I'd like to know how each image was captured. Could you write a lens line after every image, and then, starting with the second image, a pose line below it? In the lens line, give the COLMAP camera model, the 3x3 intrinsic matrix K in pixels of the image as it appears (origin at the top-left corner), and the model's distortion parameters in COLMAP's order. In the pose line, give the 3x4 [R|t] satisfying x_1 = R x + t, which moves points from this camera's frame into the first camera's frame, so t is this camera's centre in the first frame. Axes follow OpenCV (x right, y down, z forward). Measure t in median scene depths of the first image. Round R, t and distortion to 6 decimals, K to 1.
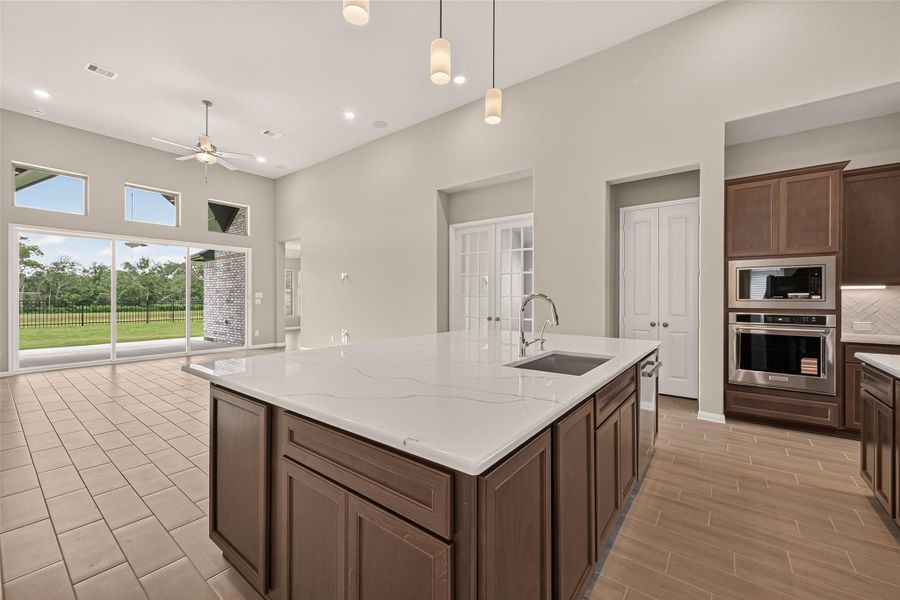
lens RADIAL K [[360.9, 0, 453.0], [0, 360.9, 302.2], [0, 0, 1]] dist [0.007917, -0.001642]
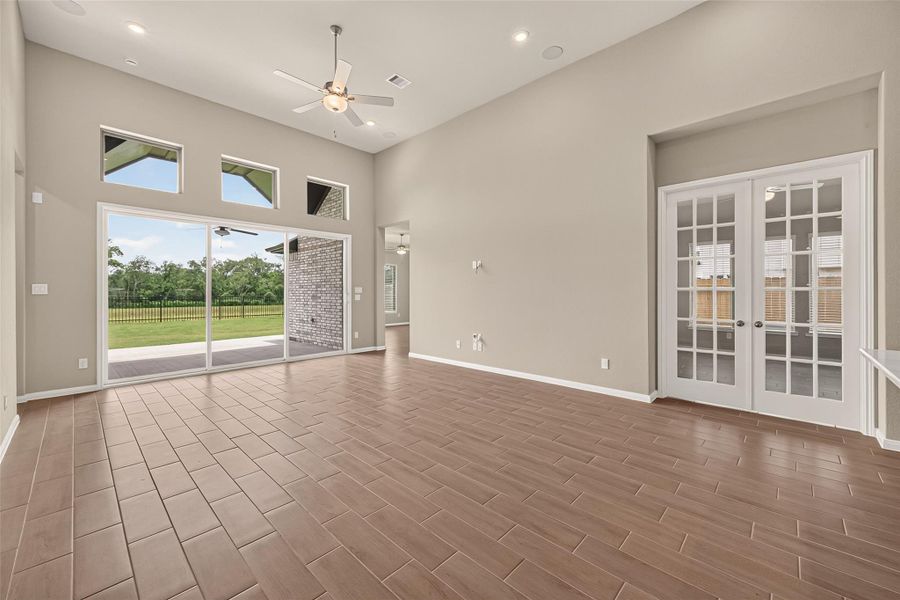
lens RADIAL K [[360.9, 0, 451.4], [0, 360.9, 295.5], [0, 0, 1]] dist [0.007917, -0.001642]
pose [[0.994201, -0.001051, -0.107530, -0.235868], [0.000378, 0.999980, -0.006281, -0.000916], [0.107535, 0.006204, 0.994182, 0.189027]]
